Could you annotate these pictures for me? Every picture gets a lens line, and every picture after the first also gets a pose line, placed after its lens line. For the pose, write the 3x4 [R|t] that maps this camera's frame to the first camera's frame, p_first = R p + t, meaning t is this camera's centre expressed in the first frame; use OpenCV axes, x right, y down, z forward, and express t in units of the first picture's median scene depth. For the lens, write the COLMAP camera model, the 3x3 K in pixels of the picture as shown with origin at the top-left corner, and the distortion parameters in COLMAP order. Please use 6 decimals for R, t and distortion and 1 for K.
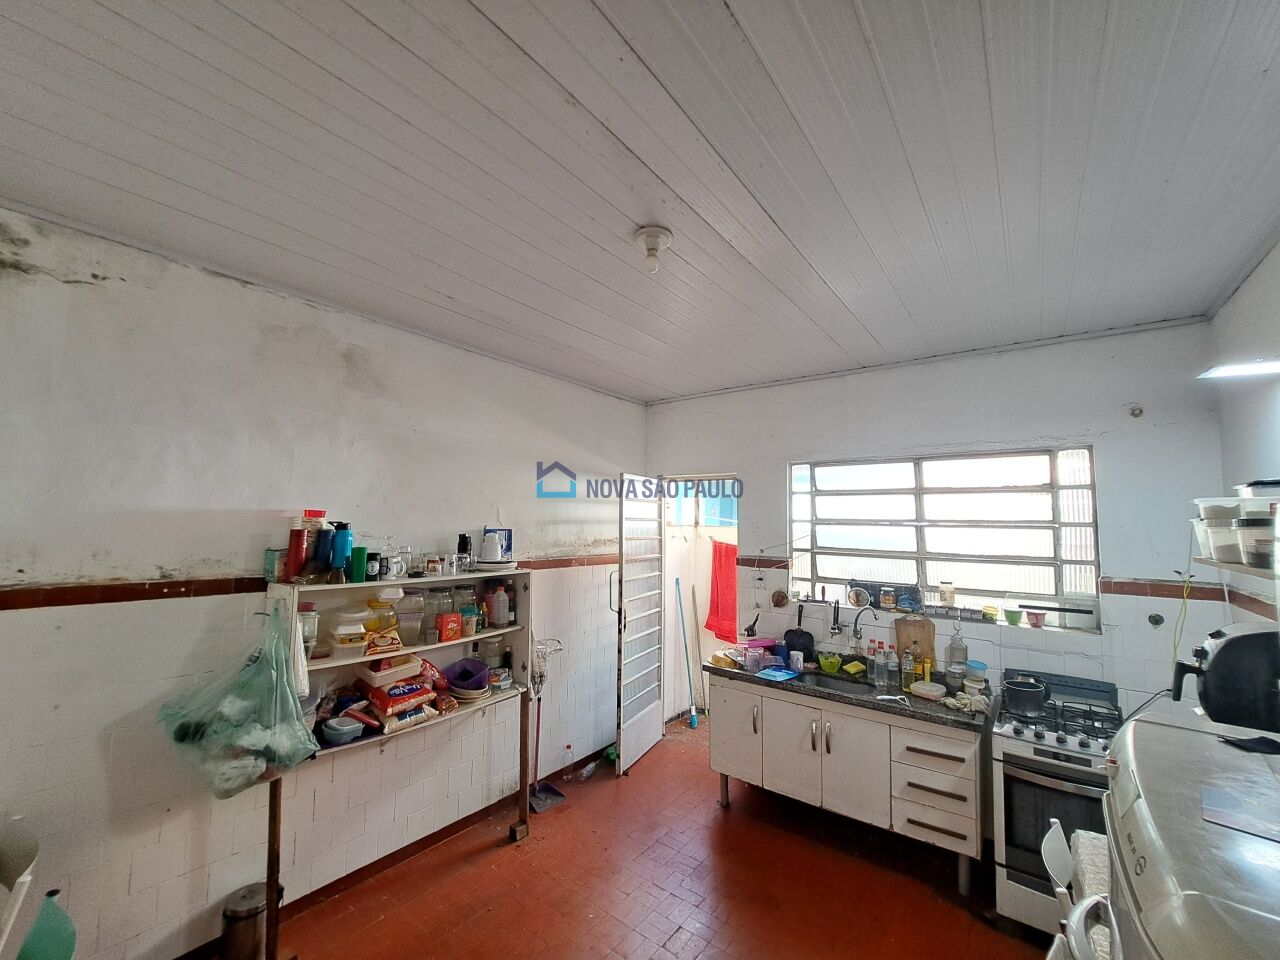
lens RADIAL K [[513.1, 0, 641.7], [0, 513.1, 486.5], [0, 0, 1]] dist [-0.009781, -0.000393]
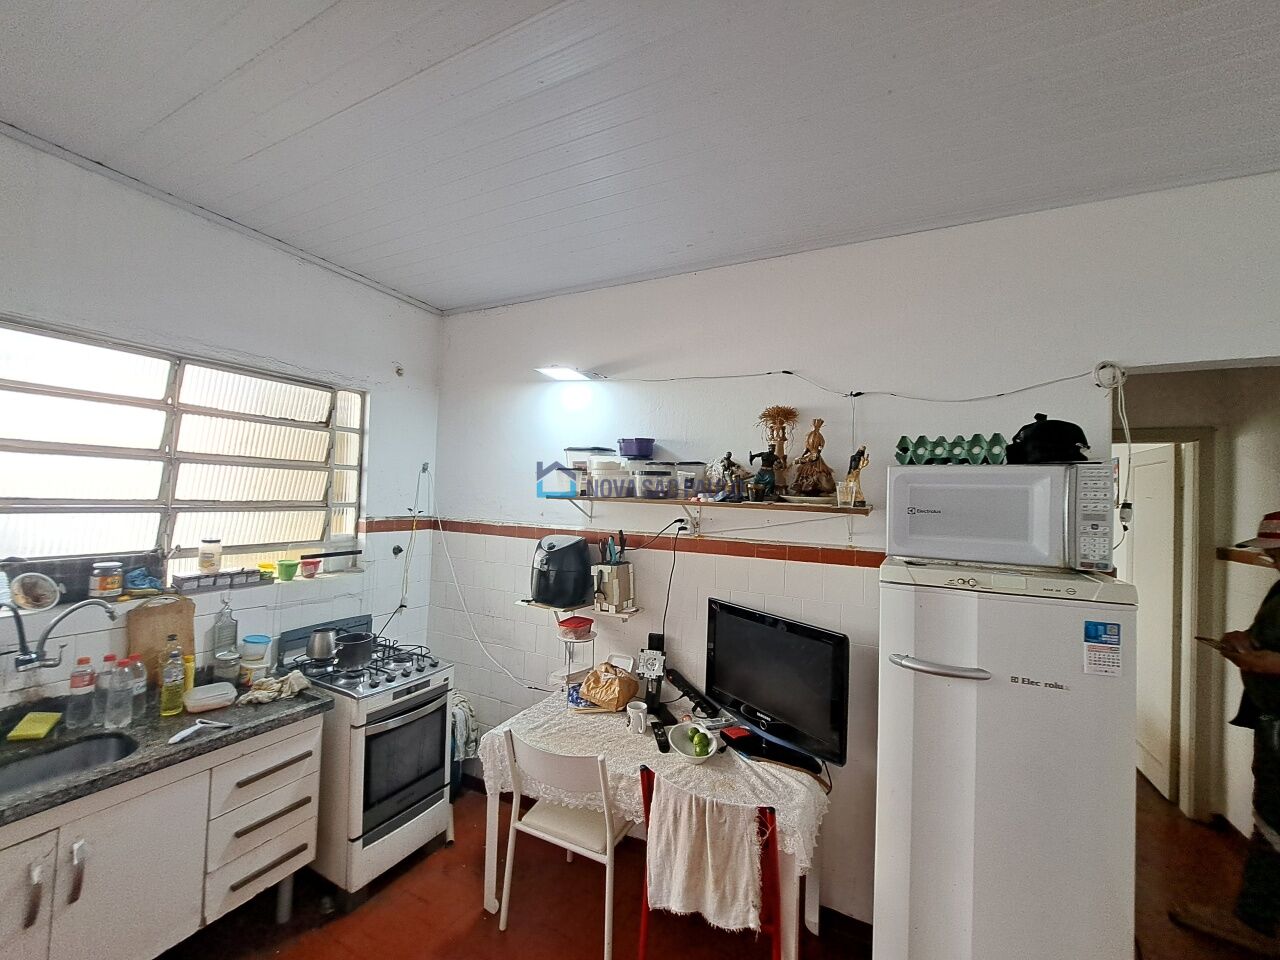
lens RADIAL K [[513.1, 0, 642.2], [0, 513.1, 479.4], [0, 0, 1]] dist [-0.009781, -0.000393]
pose [[-0.186894, 0.002649, 0.982377, -0.226811], [-0.114432, 0.993130, -0.024449, 0.052964], [-0.975693, -0.116985, -0.185306, 0.580830]]
